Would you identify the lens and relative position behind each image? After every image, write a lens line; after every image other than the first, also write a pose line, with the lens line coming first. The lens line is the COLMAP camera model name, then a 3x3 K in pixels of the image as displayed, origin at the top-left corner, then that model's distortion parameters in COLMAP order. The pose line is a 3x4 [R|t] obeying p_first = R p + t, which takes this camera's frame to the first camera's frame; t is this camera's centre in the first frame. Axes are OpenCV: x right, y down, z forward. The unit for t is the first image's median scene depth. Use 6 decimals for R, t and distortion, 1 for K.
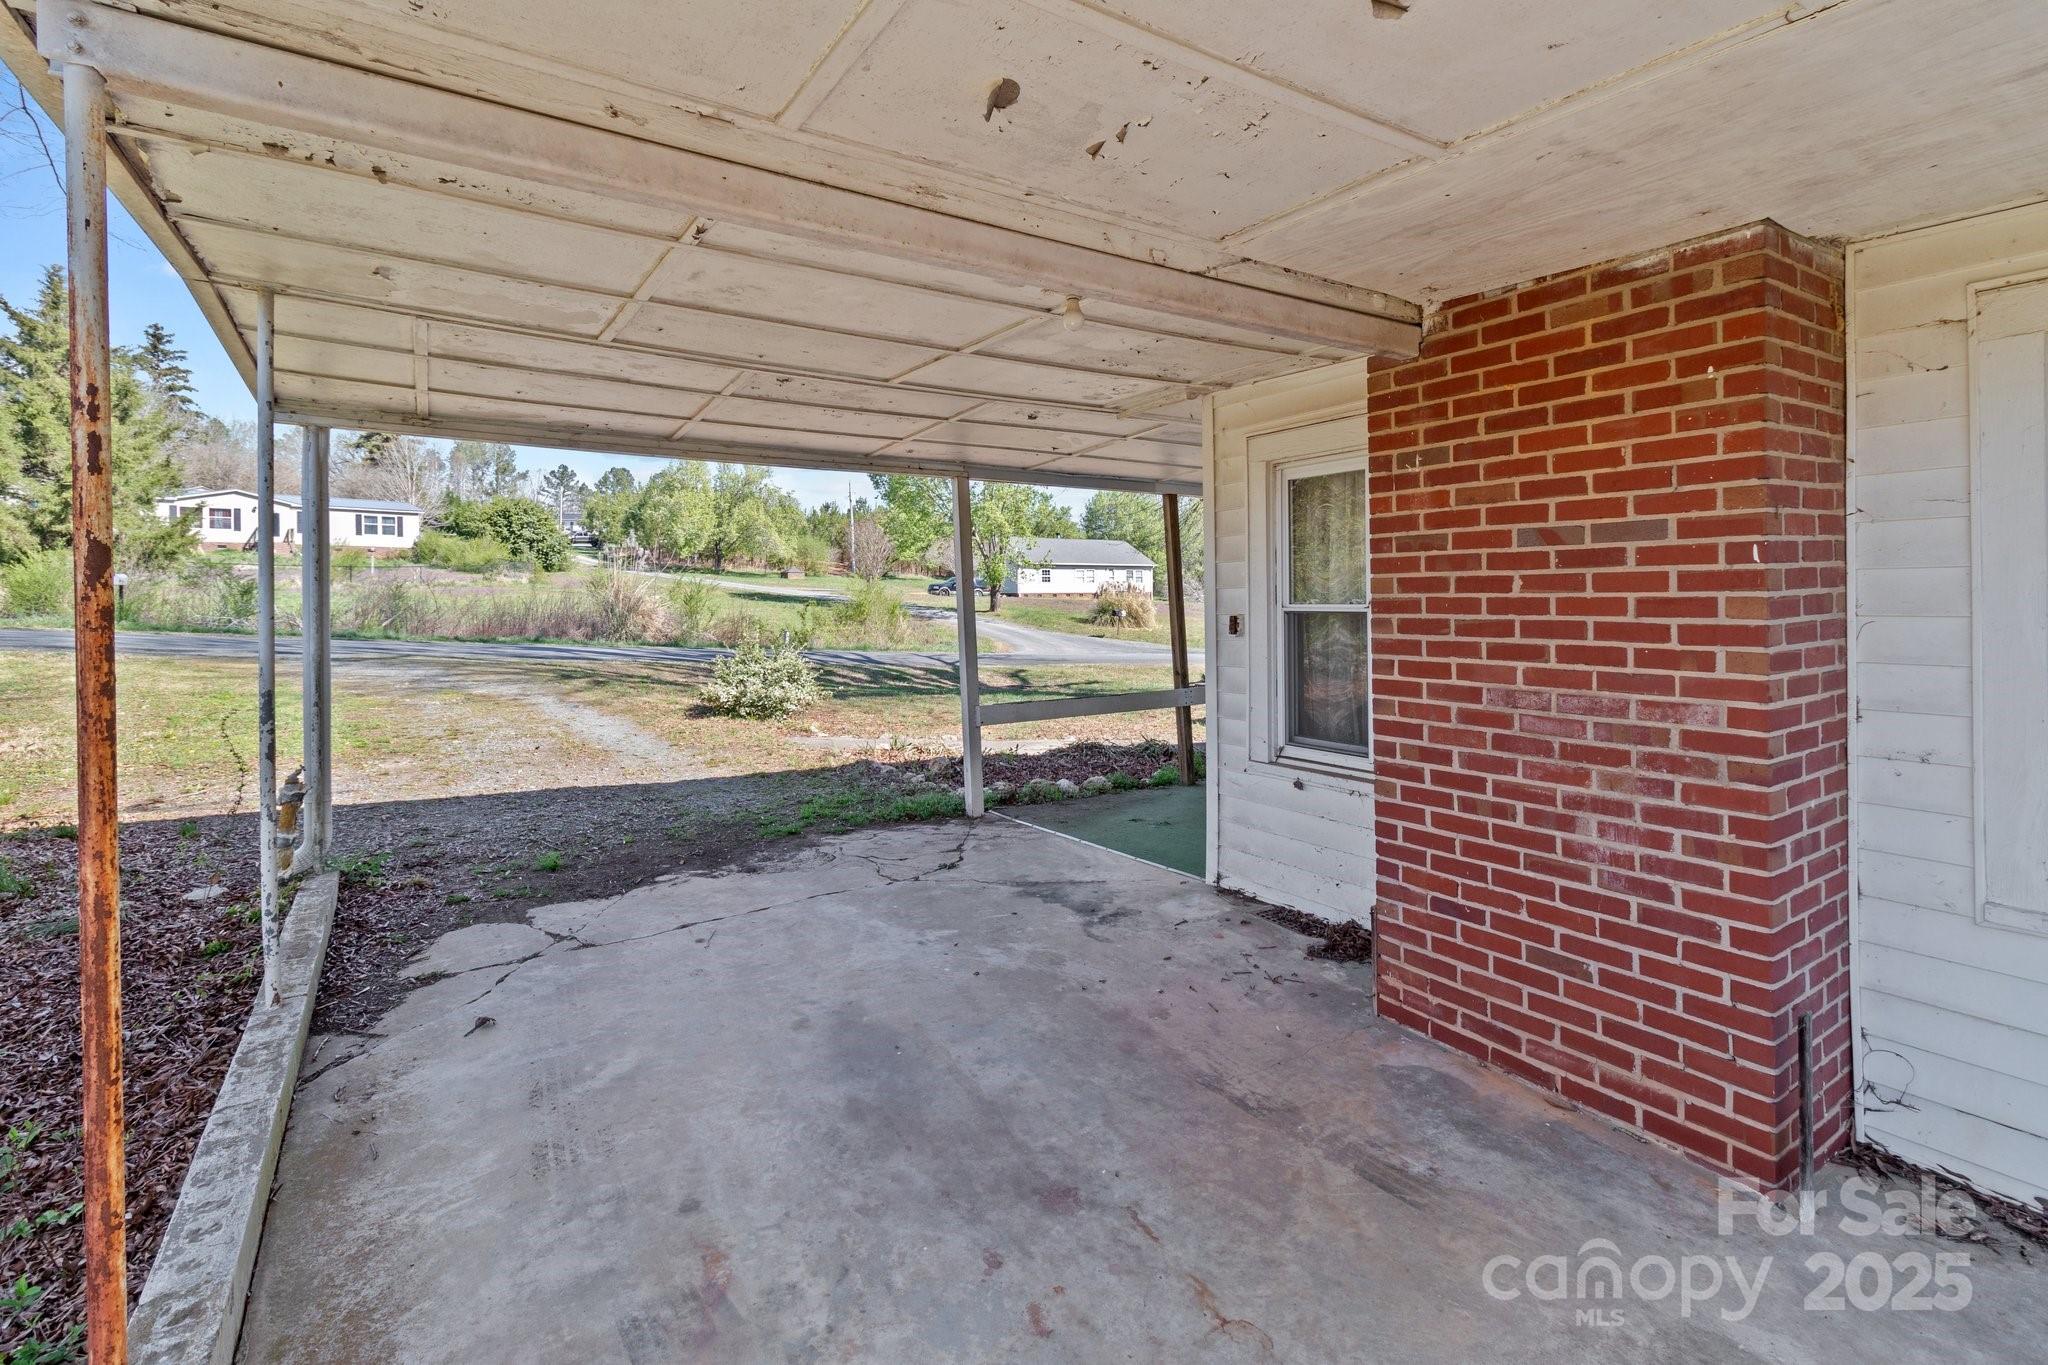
lens RADIAL K [[936.3, 0, 1039.4], [0, 936.3, 603.3], [0, 0, 1]] dist [-0.013139, 0.000217]
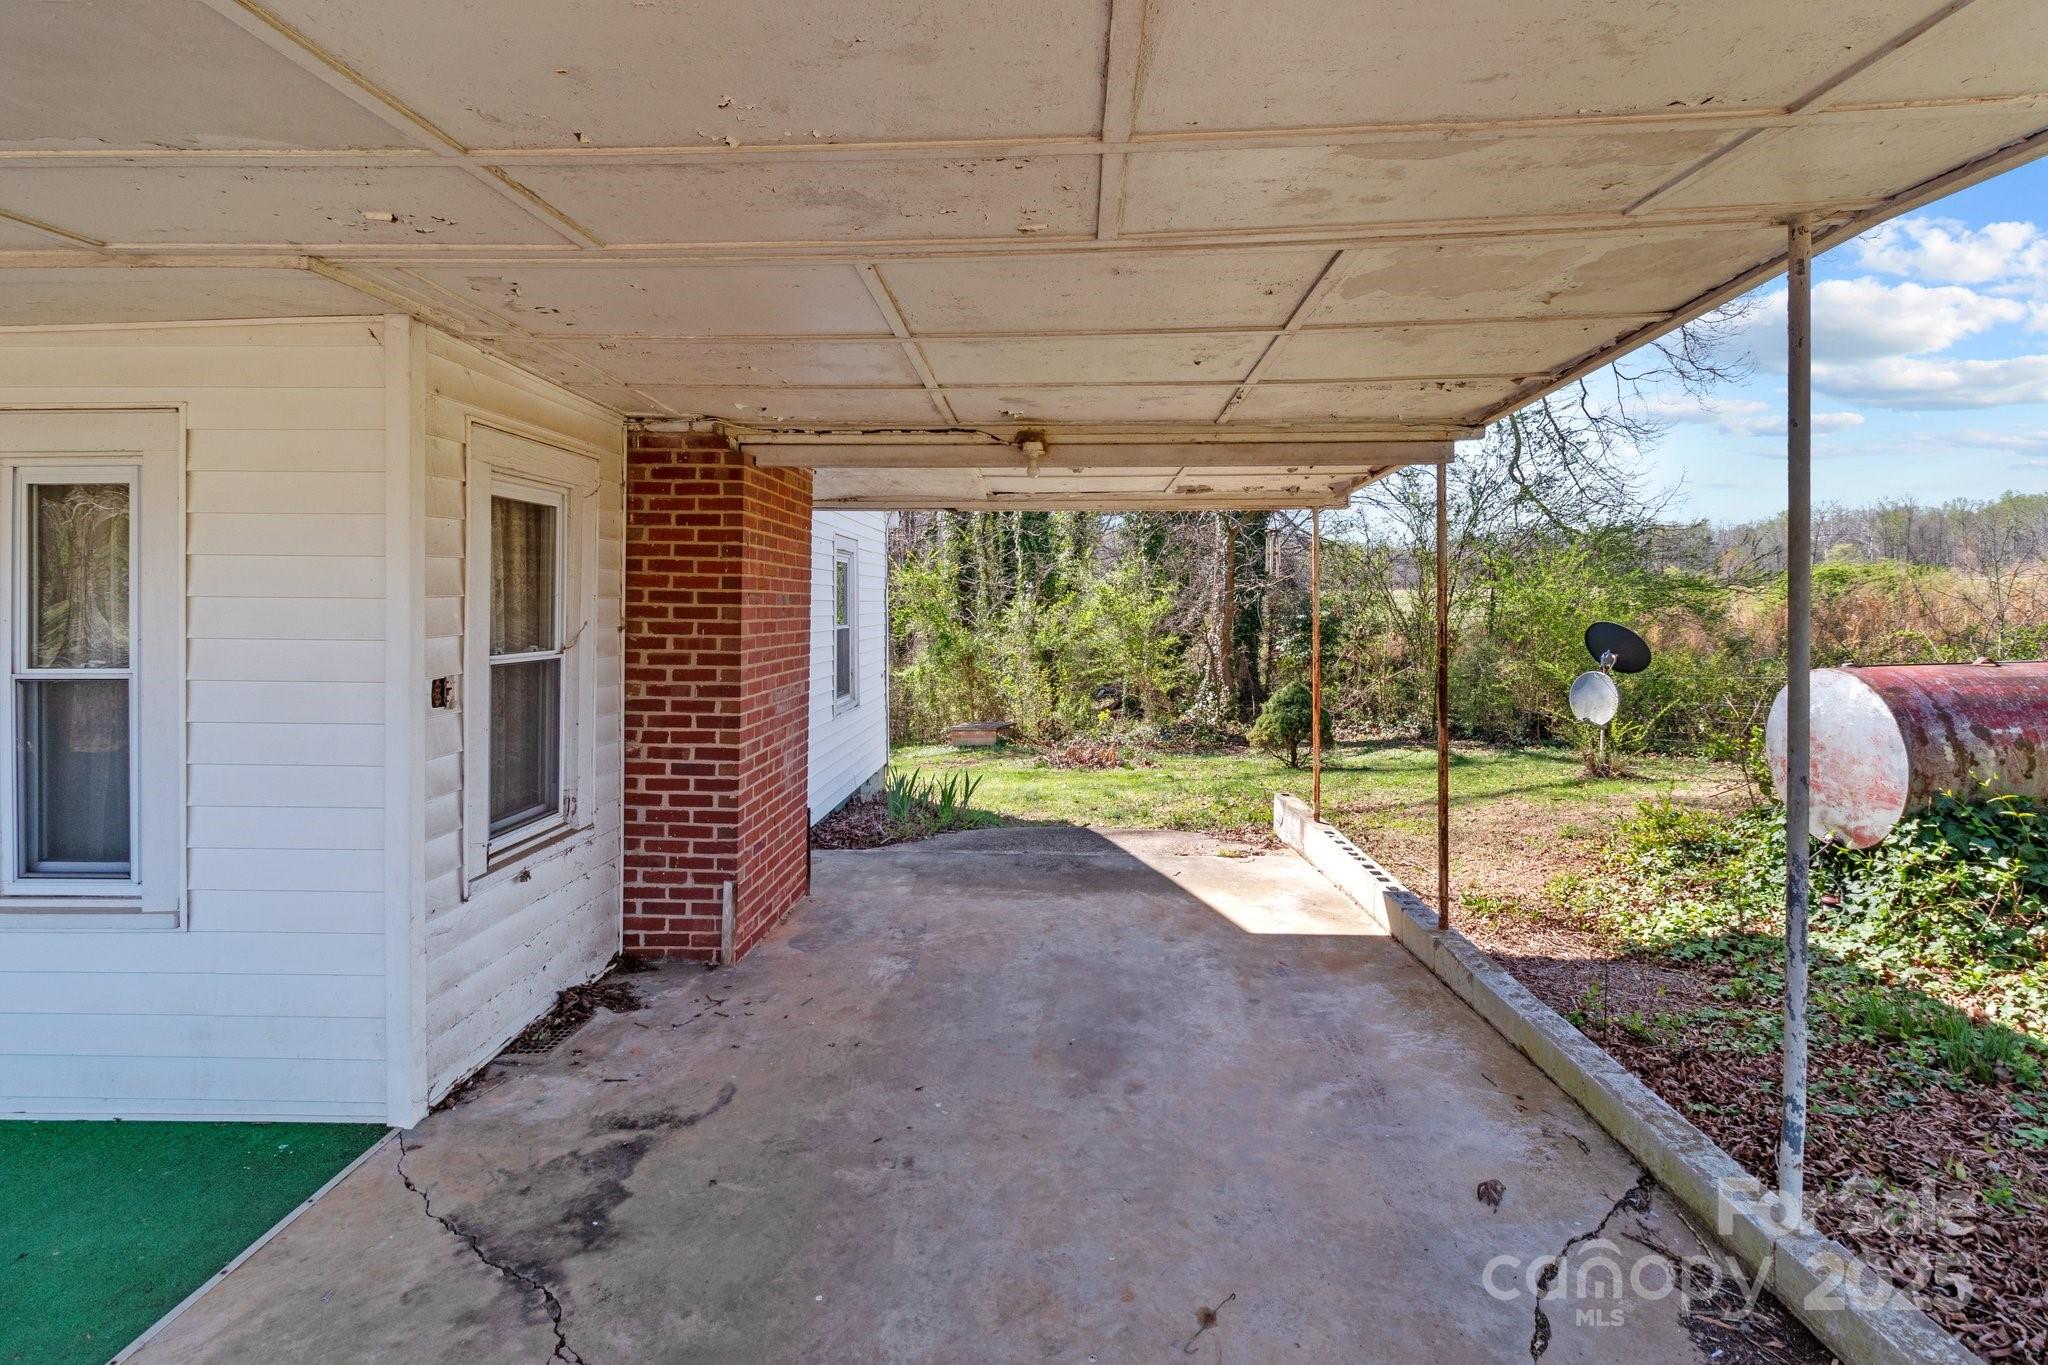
lens RADIAL K [[965.2, 0, 1032.0], [0, 965.2, 604.6], [0, 0, 1]] dist [-0.000043, 0.000941]
pose [[-0.816169, 0.005465, 0.577788, -0.815137], [0.007935, 0.999967, 0.001750, -0.057257], [-0.577759, 0.006013, -0.816185, 2.038051]]
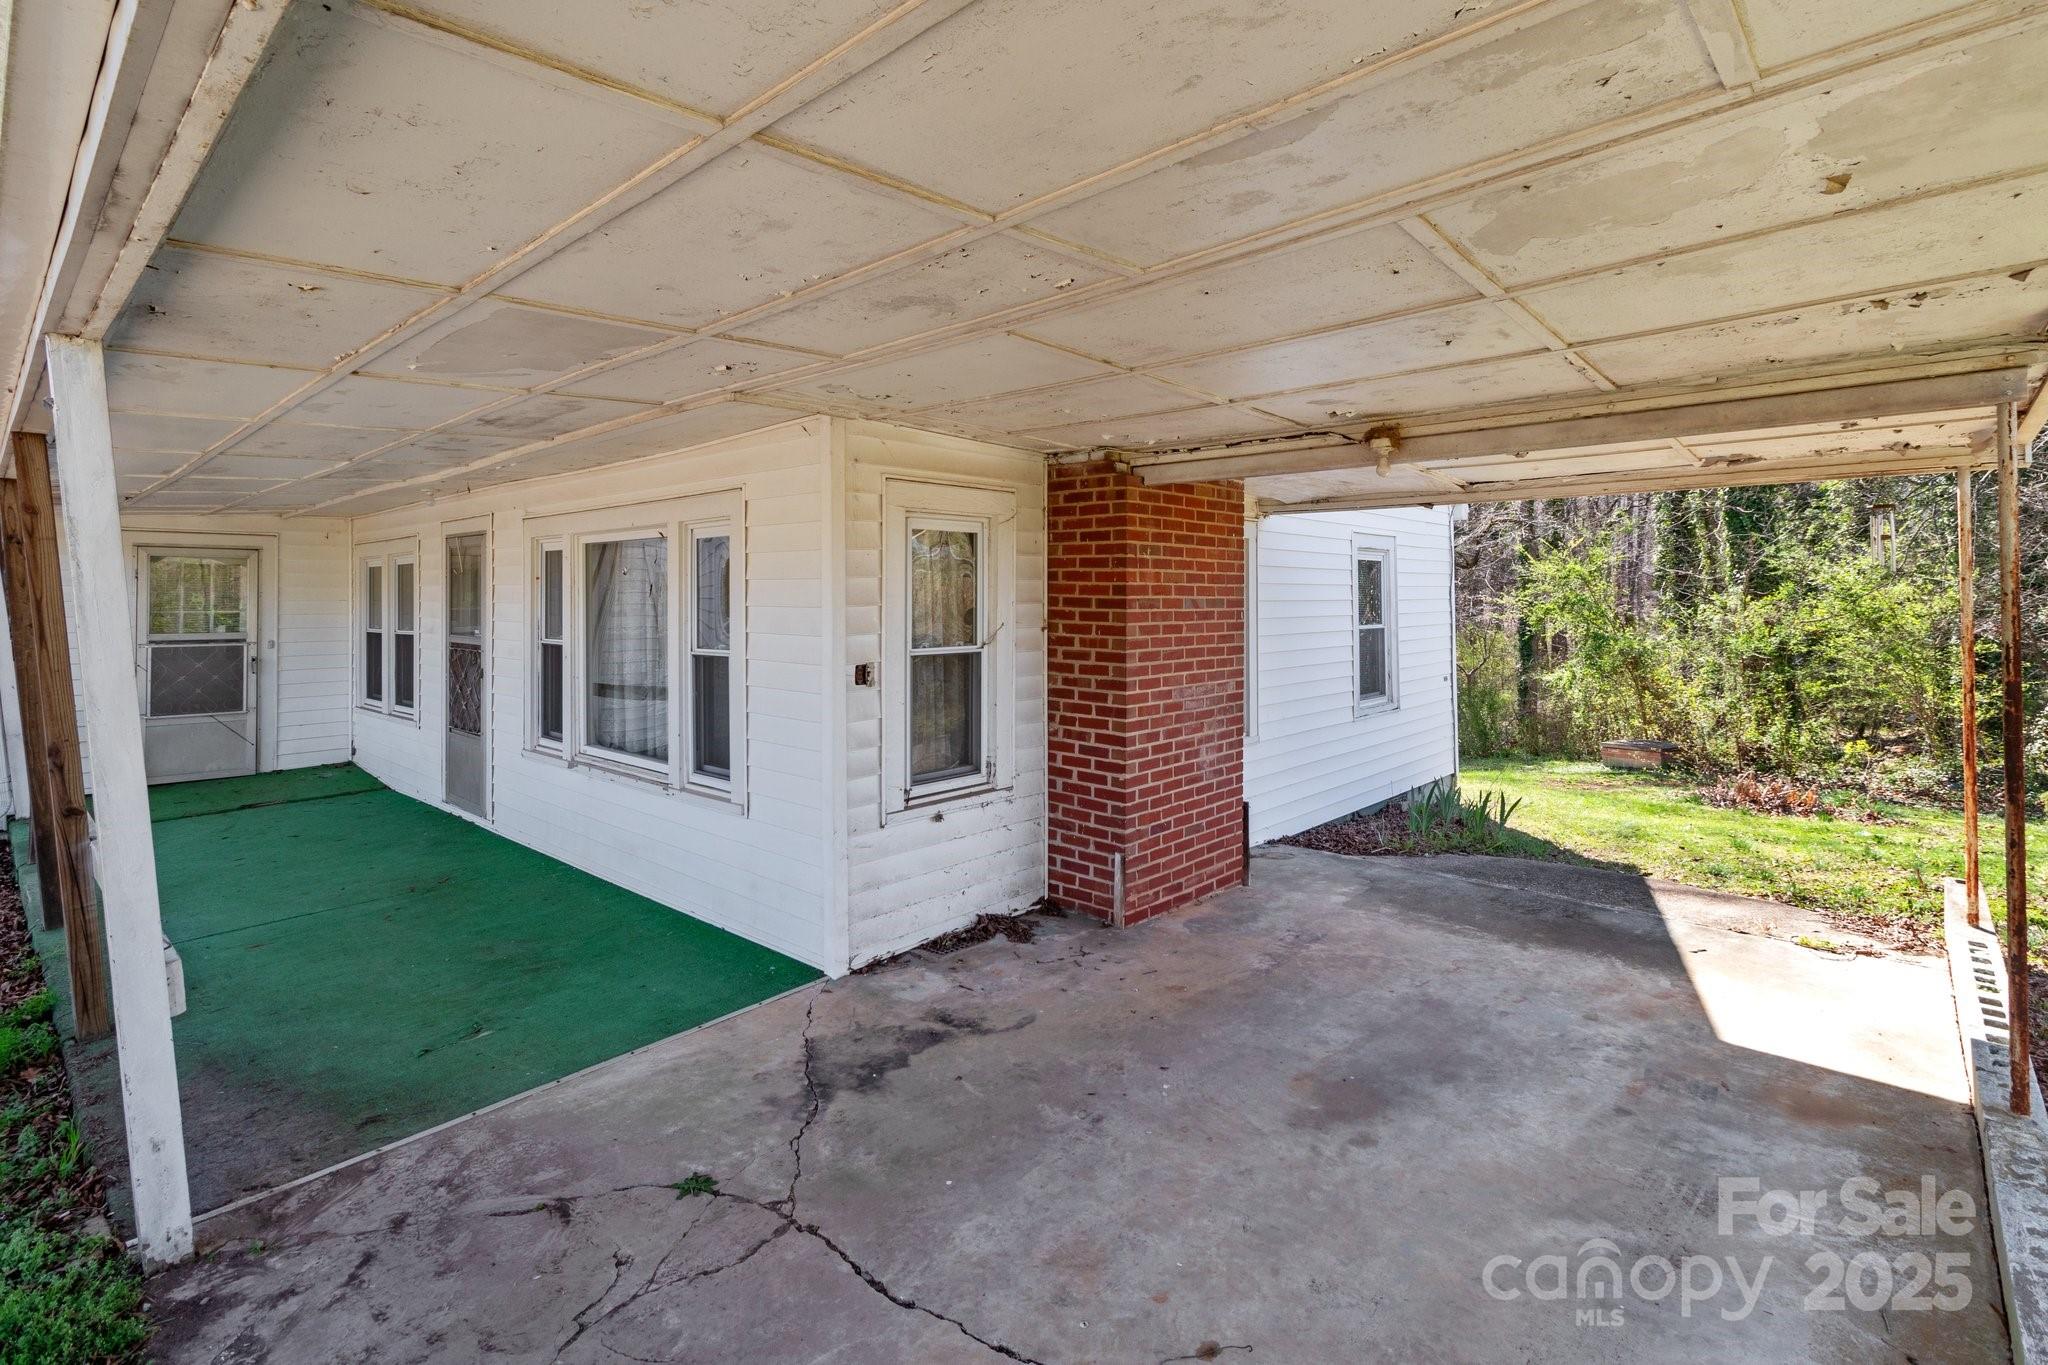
lens RADIAL K [[968.7, 0, 1034.8], [0, 968.7, 587.8], [0, 0, 1]] dist [0.001078, 0.001038]
pose [[-0.249938, 0.015047, 0.968145, -1.177337], [0.009347, 0.999870, -0.013127, -0.075048], [-0.968217, 0.005768, -0.250046, 1.666656]]
